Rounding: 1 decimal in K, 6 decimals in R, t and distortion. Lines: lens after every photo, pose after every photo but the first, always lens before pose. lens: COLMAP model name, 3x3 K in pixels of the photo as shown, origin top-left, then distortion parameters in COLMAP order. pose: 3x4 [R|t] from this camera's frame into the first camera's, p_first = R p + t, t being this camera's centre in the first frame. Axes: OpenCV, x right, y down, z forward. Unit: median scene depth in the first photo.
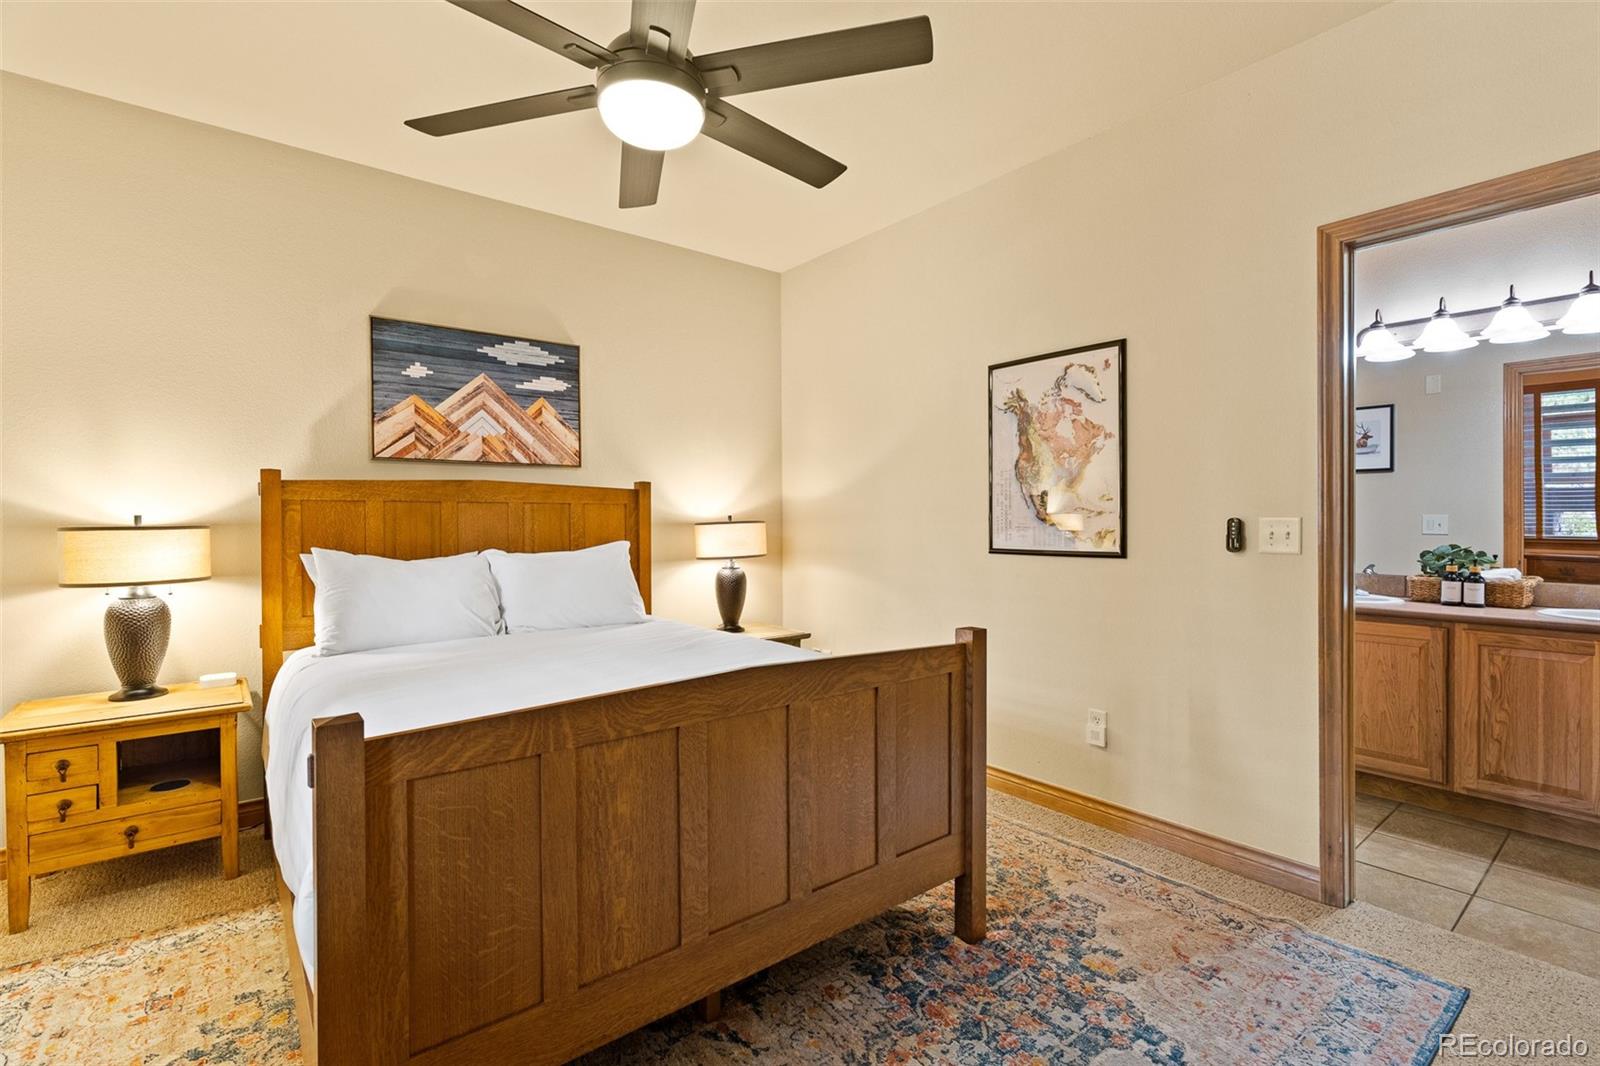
lens RADIAL K [[716.7, 0, 810.7], [0, 716.7, 531.6], [0, 0, 1]] dist [-0.005718, 0.001852]
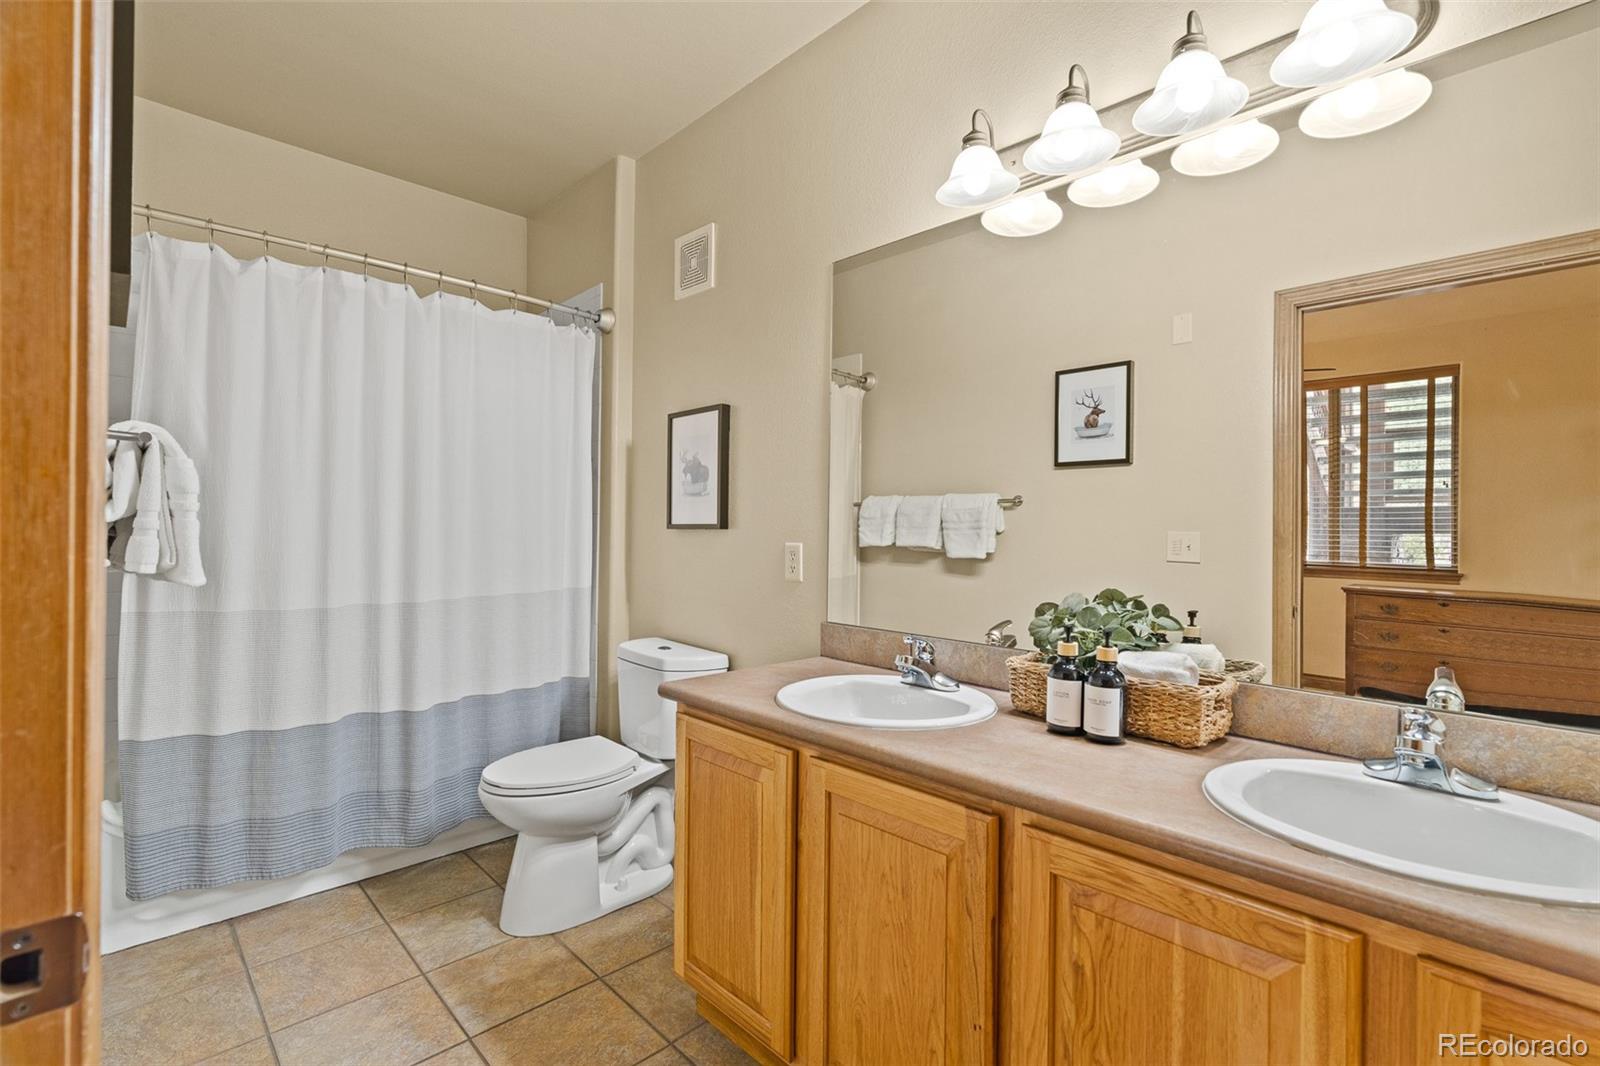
lens RADIAL K [[716.7, 0, 802.8], [0, 716.7, 534.7], [0, 0, 1]] dist [-0.005718, 0.001852]
pose [[0.995362, 0.015660, 0.094922, 1.076017], [-0.014353, 0.999793, -0.014435, -0.015005], [-0.095128, 0.013005, 0.995380, 0.894762]]
